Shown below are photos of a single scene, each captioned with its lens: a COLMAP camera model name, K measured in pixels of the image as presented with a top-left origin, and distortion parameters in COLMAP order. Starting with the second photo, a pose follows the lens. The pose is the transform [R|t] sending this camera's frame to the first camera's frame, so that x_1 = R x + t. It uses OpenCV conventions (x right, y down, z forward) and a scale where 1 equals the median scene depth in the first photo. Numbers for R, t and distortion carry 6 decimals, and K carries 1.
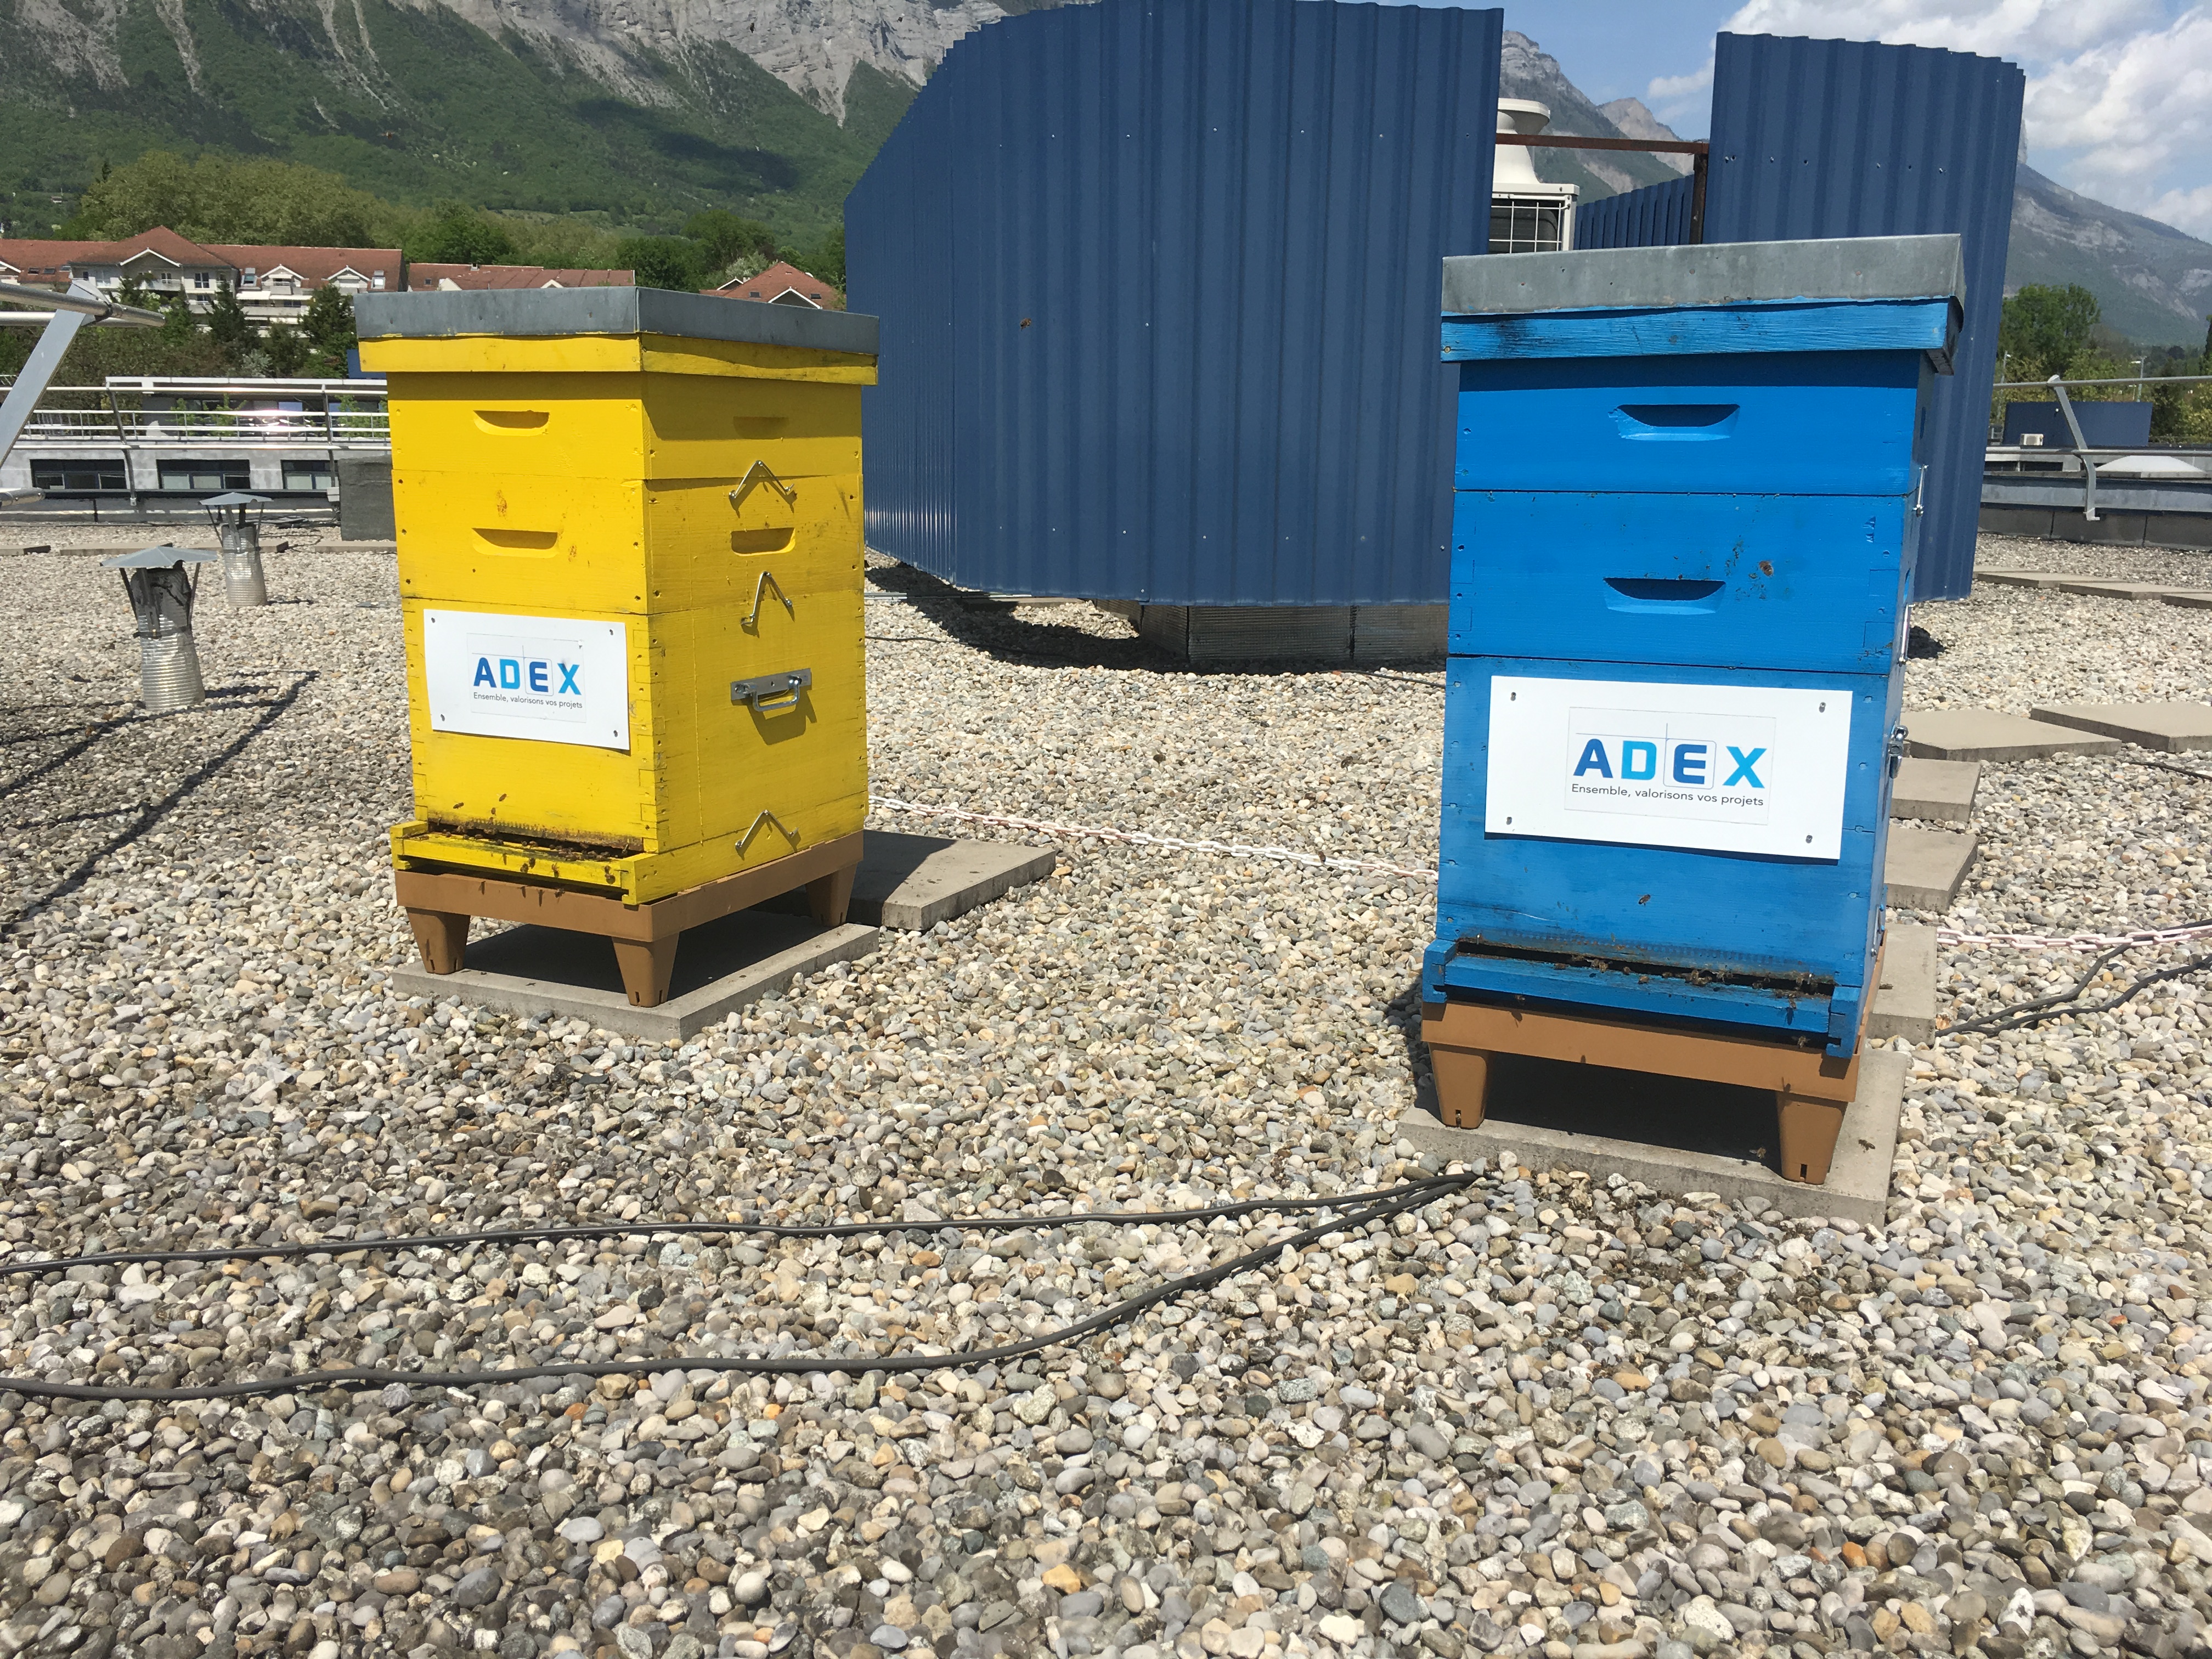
lens RADIAL K [[1882.0, 0, 1098.4], [0, 1882.0, 834.0], [0, 0, 1]] dist [0.065966, -0.093456]
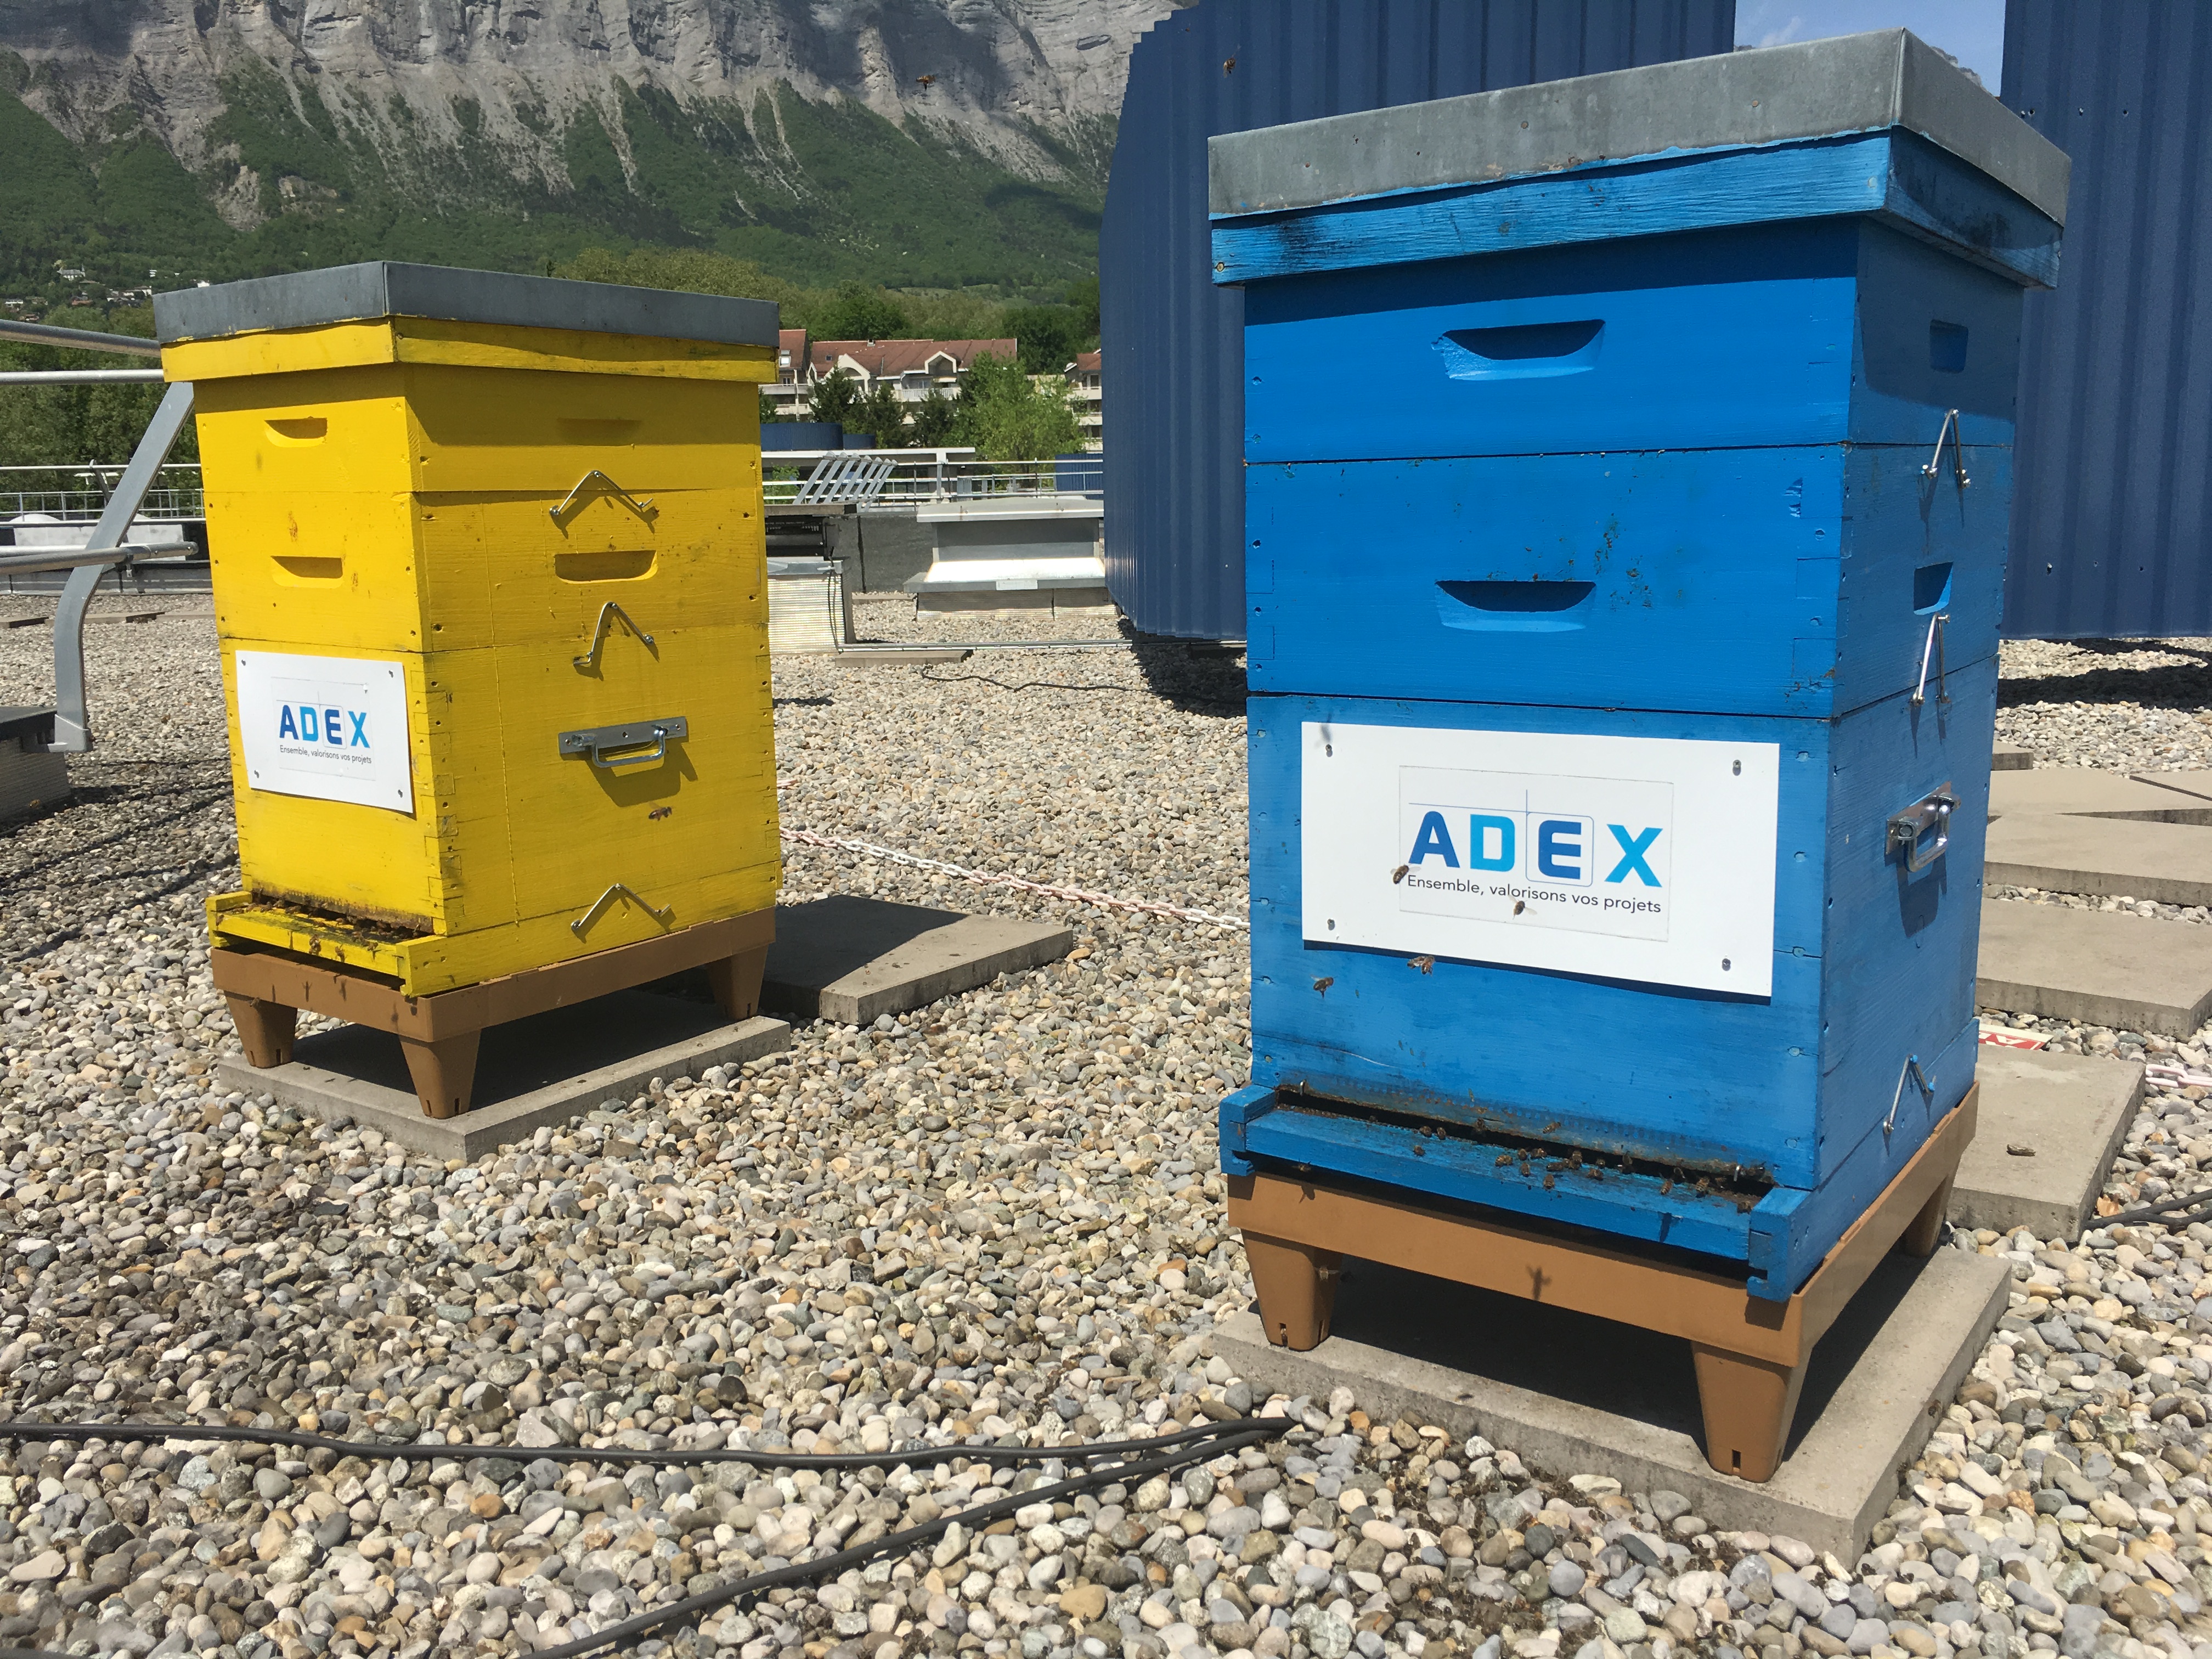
lens RADIAL K [[1882.0, 0, 1109.3], [0, 1882.0, 834.0], [0, 0, 1]] dist [0.065966, -0.093456]
pose [[0.981565, 0.008539, -0.190936, 0.266807], [-0.013810, 0.999559, -0.026294, -0.021074], [0.190627, 0.028446, 0.981250, 0.280573]]
